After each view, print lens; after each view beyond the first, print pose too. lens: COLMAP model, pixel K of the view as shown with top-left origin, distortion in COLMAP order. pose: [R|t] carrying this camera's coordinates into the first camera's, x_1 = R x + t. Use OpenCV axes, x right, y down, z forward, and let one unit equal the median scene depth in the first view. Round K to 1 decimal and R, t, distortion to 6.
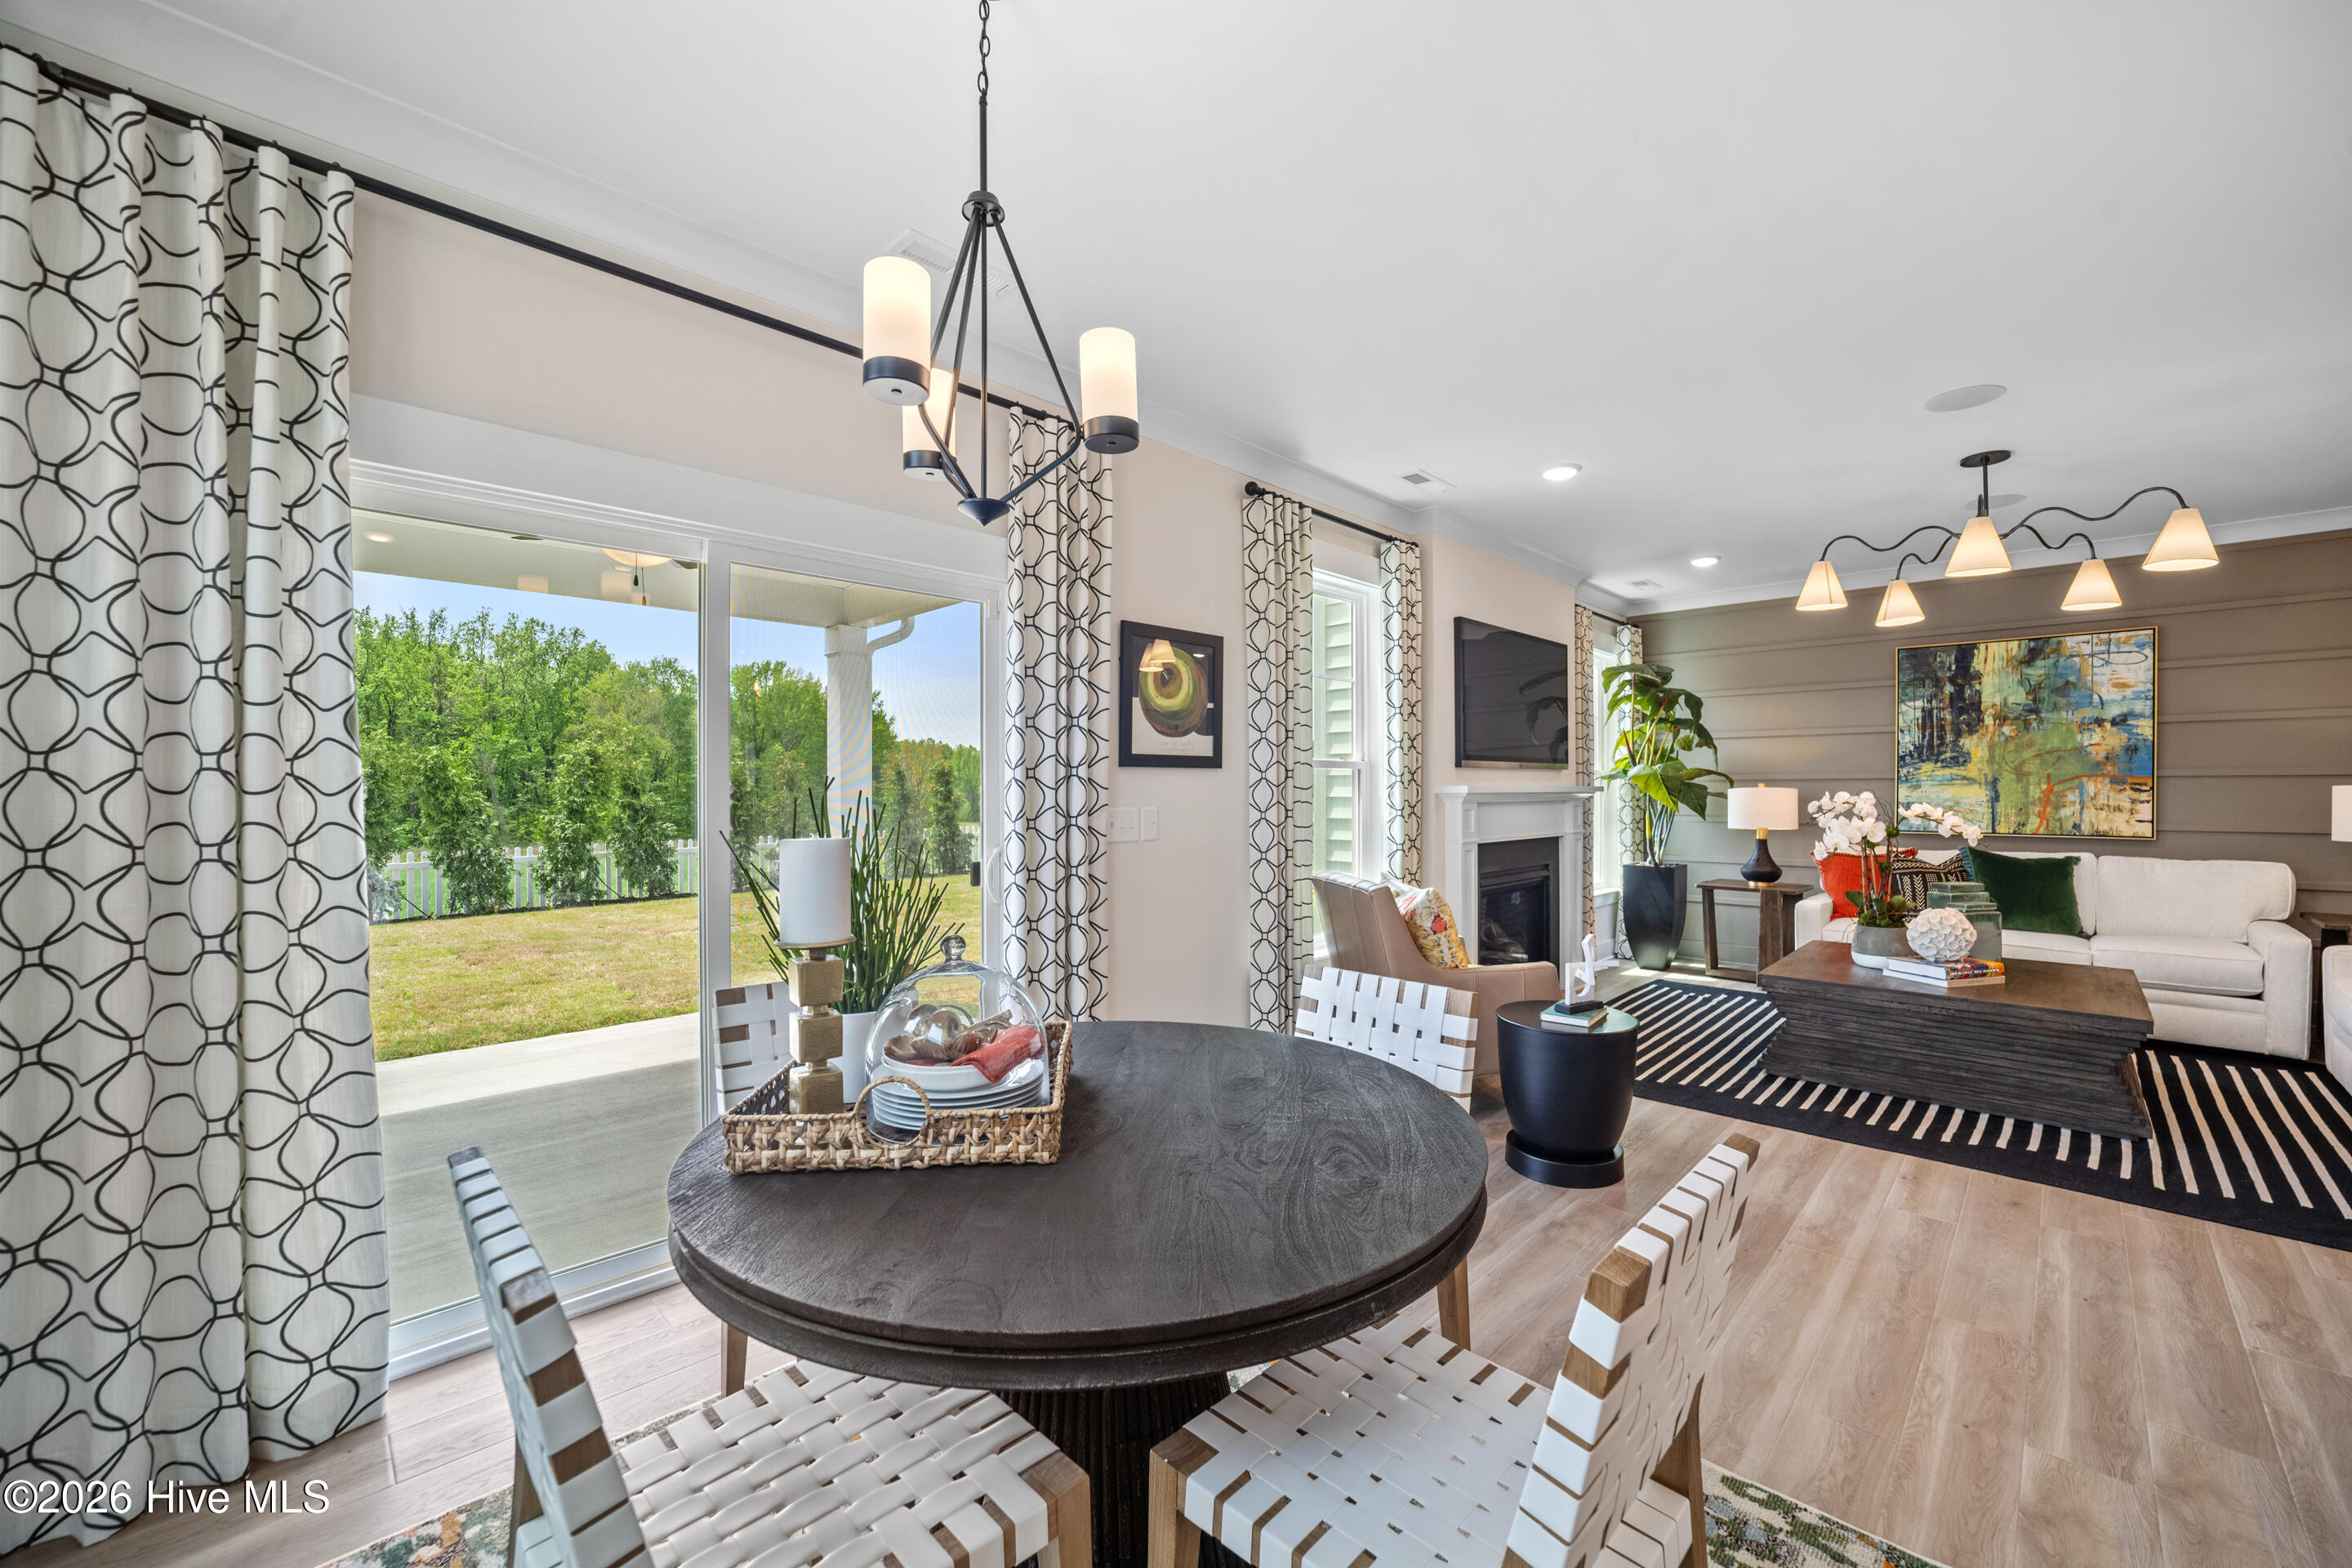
lens RADIAL K [[916.6, 0, 1200.1], [0, 916.6, 791.0], [0, 0, 1]] dist [-0.034002, 0.007683]
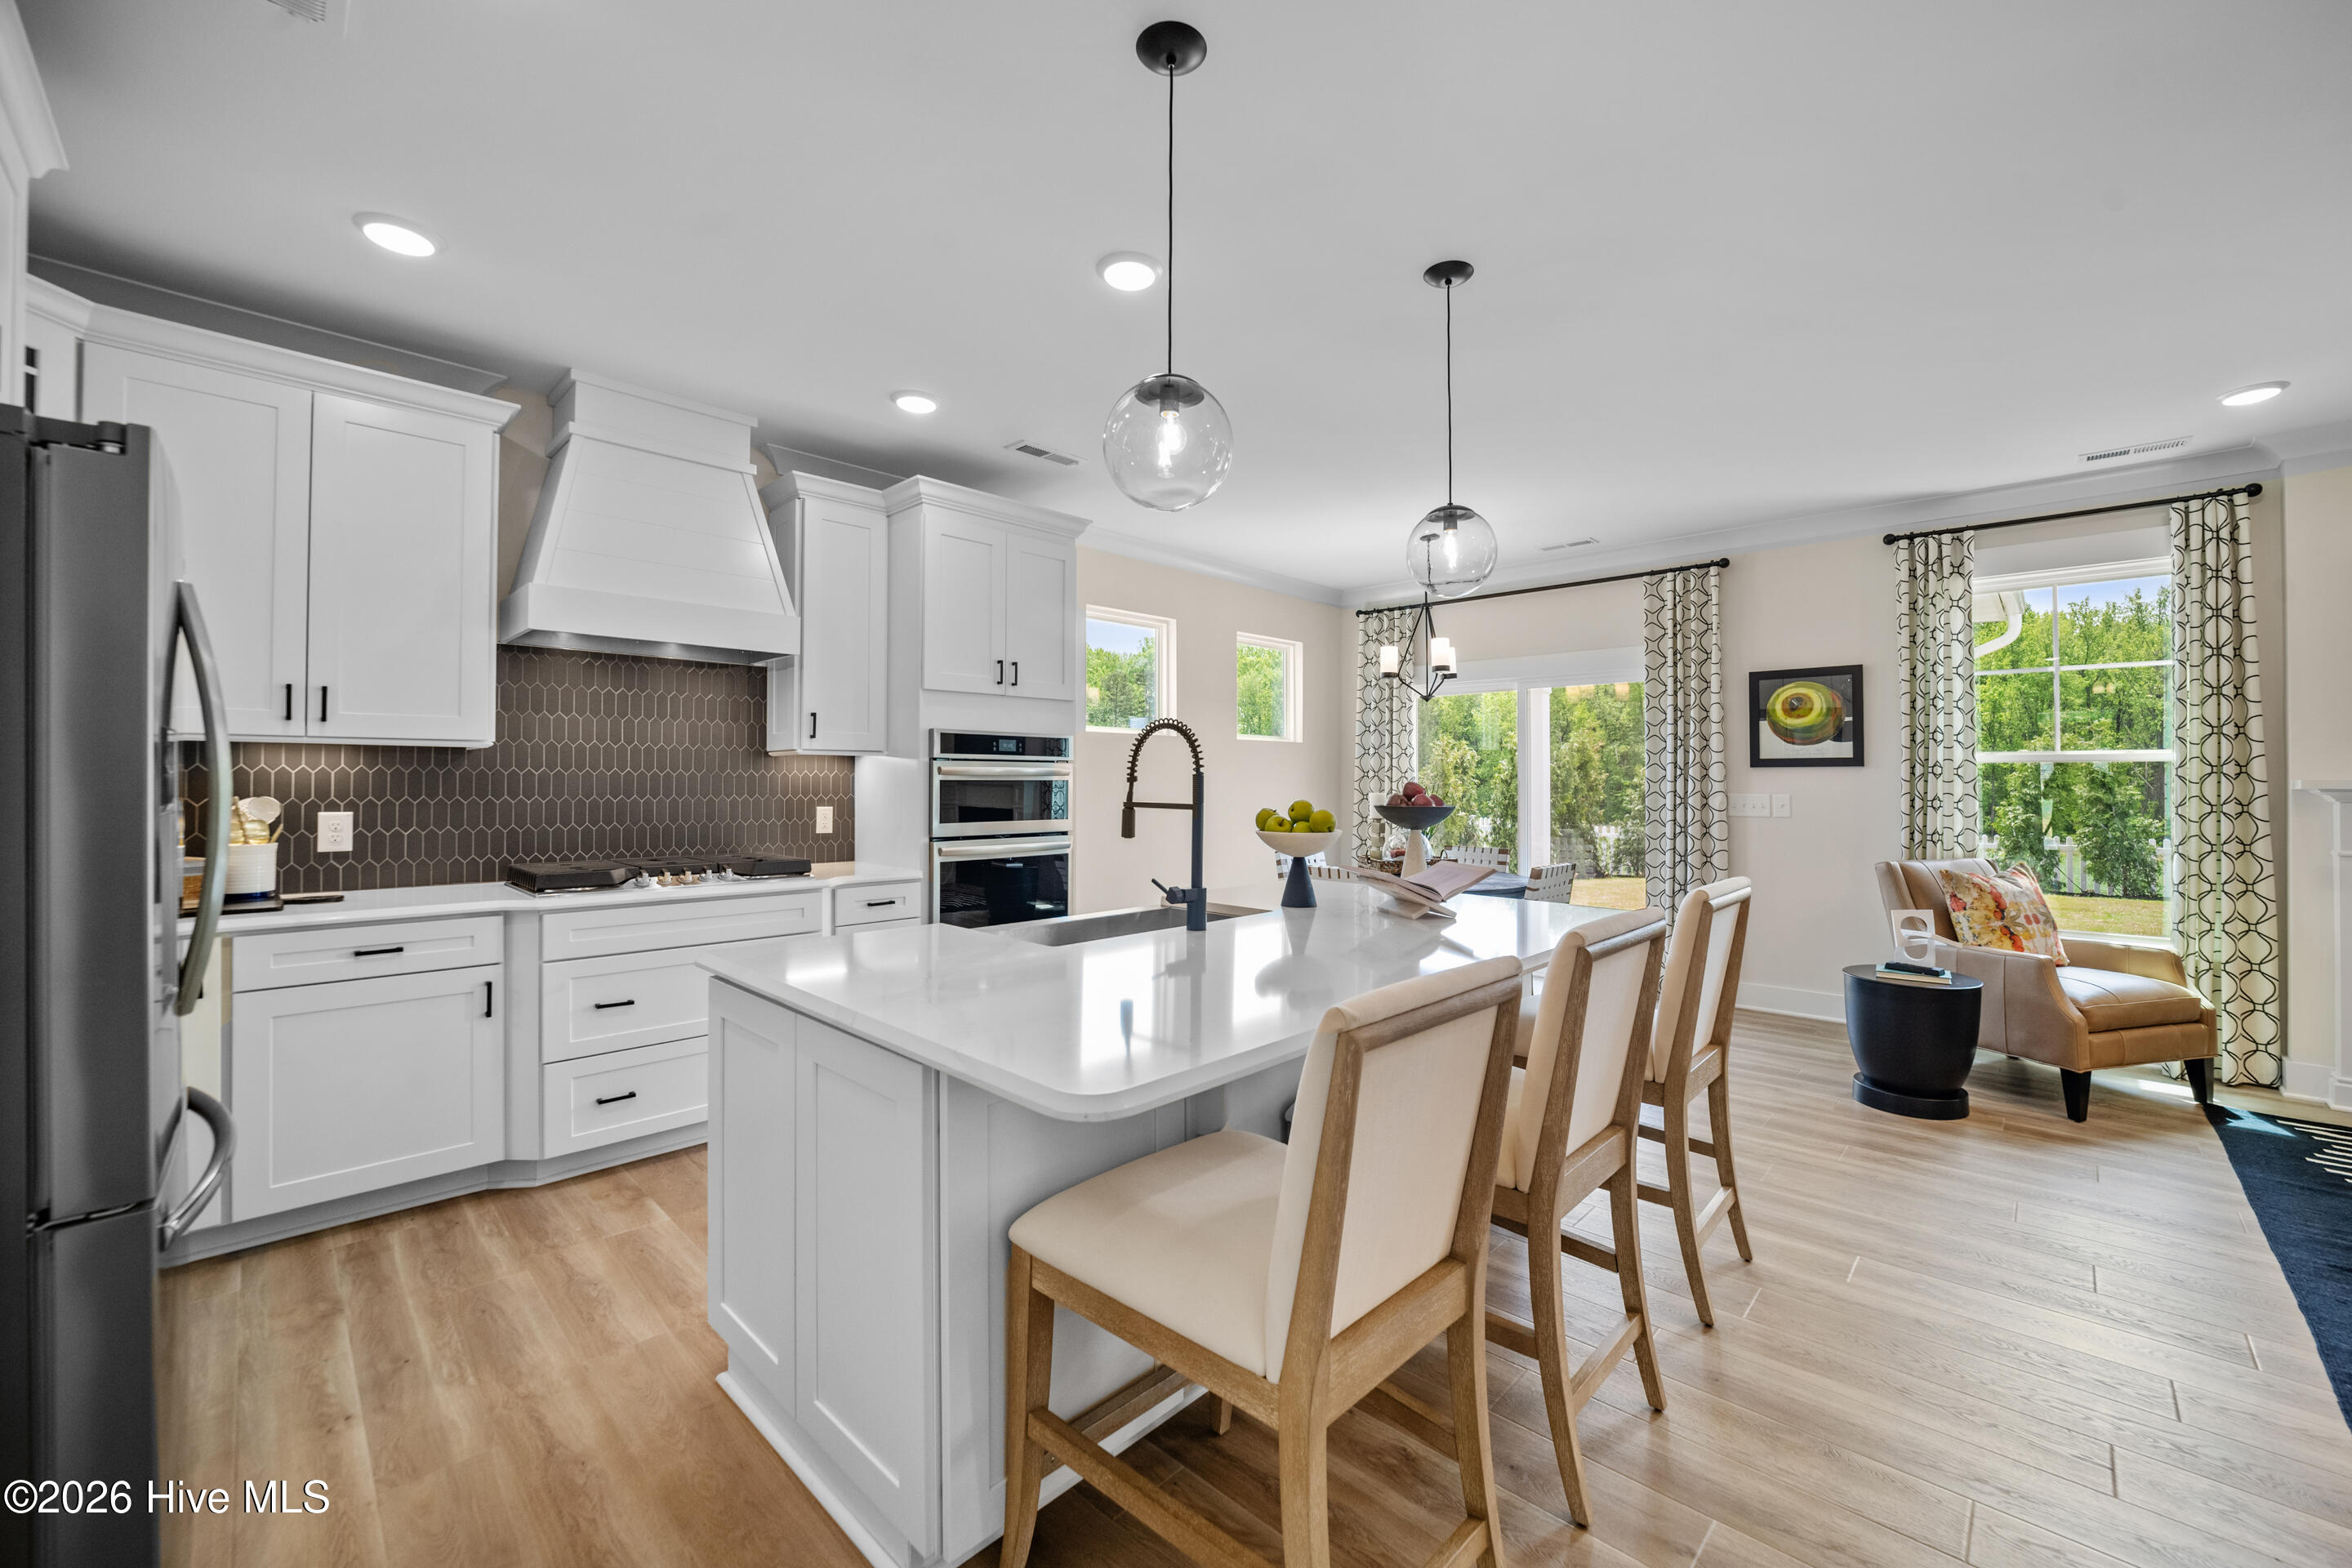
lens RADIAL K [[916.6, 0, 1197.9], [0, 916.6, 771.3], [0, 0, 1]] dist [-0.034002, 0.007683]
pose [[0.008671, -0.008649, -0.999925, 0.899741], [-0.004846, 0.999950, -0.008691, -0.001653], [0.999951, 0.004921, 0.008629, 0.042827]]
